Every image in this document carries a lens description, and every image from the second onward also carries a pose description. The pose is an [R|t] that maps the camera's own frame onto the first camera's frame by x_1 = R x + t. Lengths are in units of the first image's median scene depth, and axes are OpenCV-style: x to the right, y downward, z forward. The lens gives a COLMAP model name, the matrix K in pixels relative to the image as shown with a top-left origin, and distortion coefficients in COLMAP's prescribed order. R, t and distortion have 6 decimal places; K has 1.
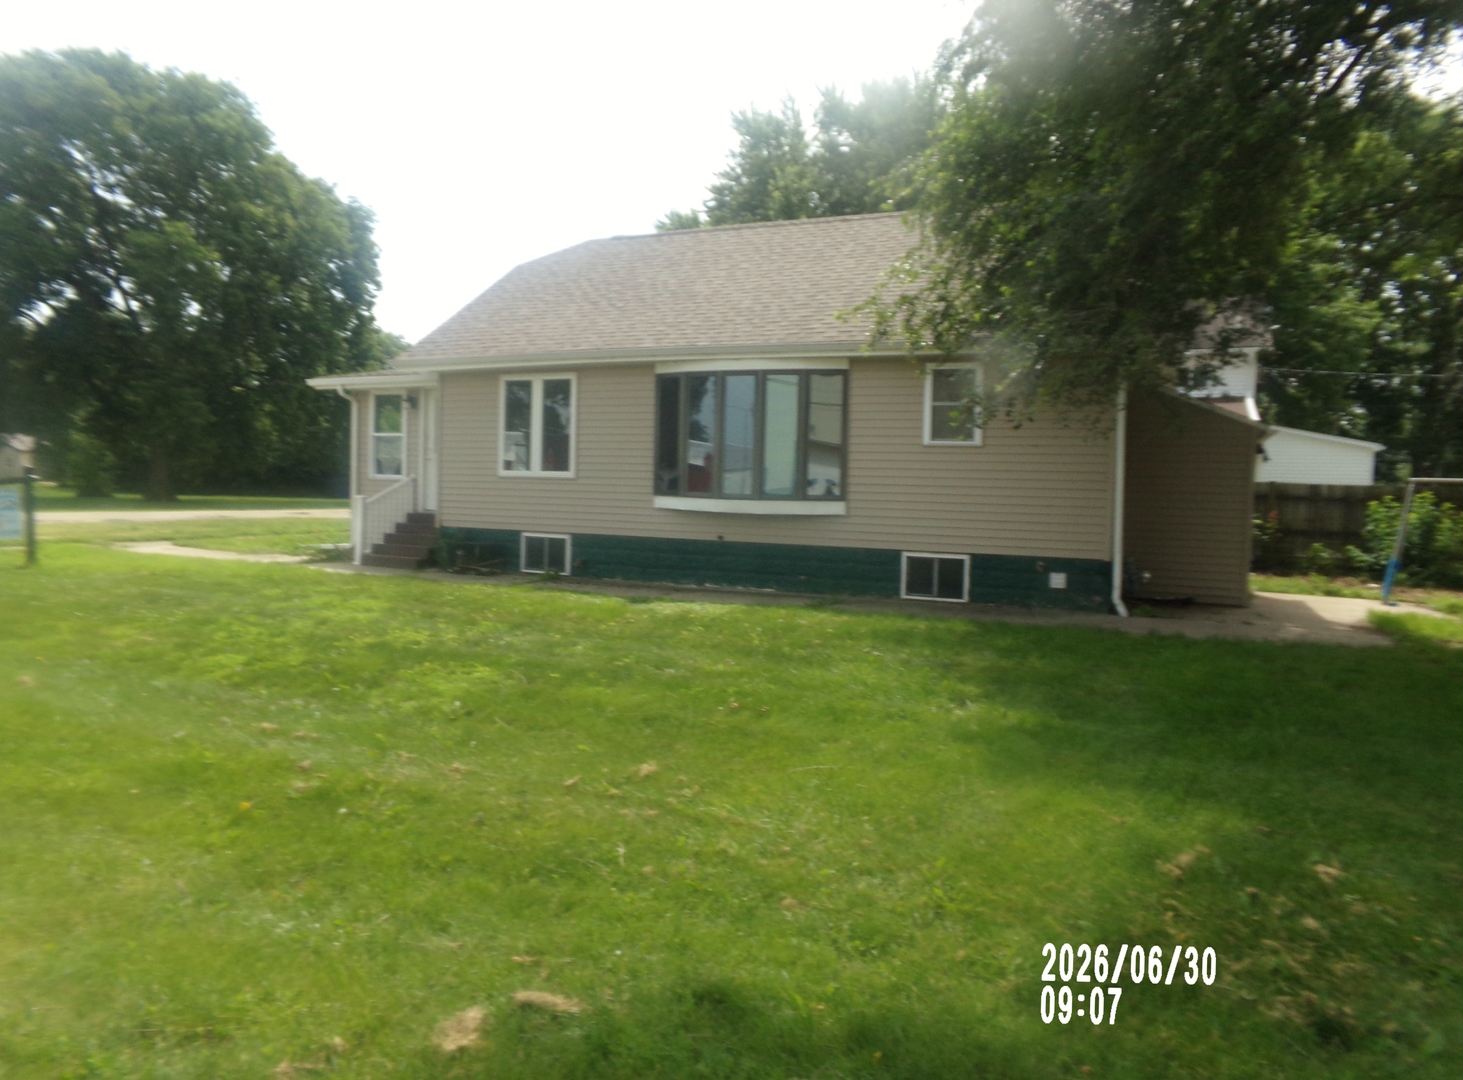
lens RADIAL K [[1040.5, 0, 747.5], [0, 1040.5, 534.5], [0, 0, 1]] dist [-0.027956, 0.032346]
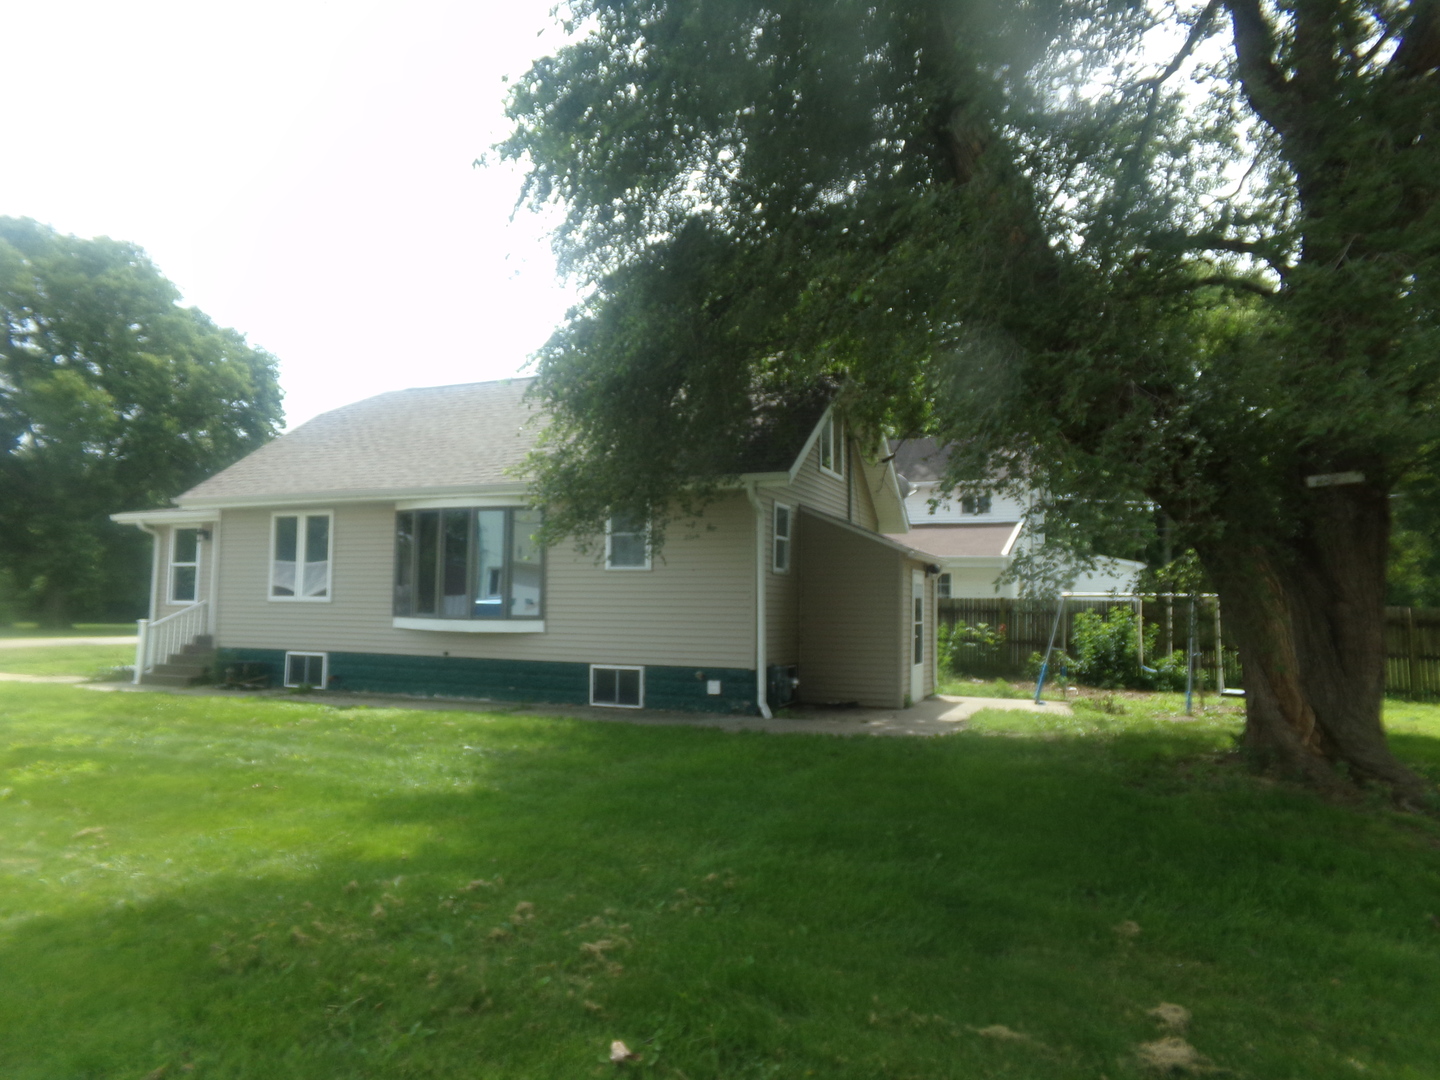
lens RADIAL K [[982.8, 0, 720.2], [0, 982.8, 546.4], [0, 0, 1]] dist [-0.037429, 0.058266]
pose [[0.999072, -0.009722, 0.041953, 0.205042], [0.014096, 0.994343, -0.105275, 0.002894], [-0.040692, 0.105768, 0.993558, -0.073219]]
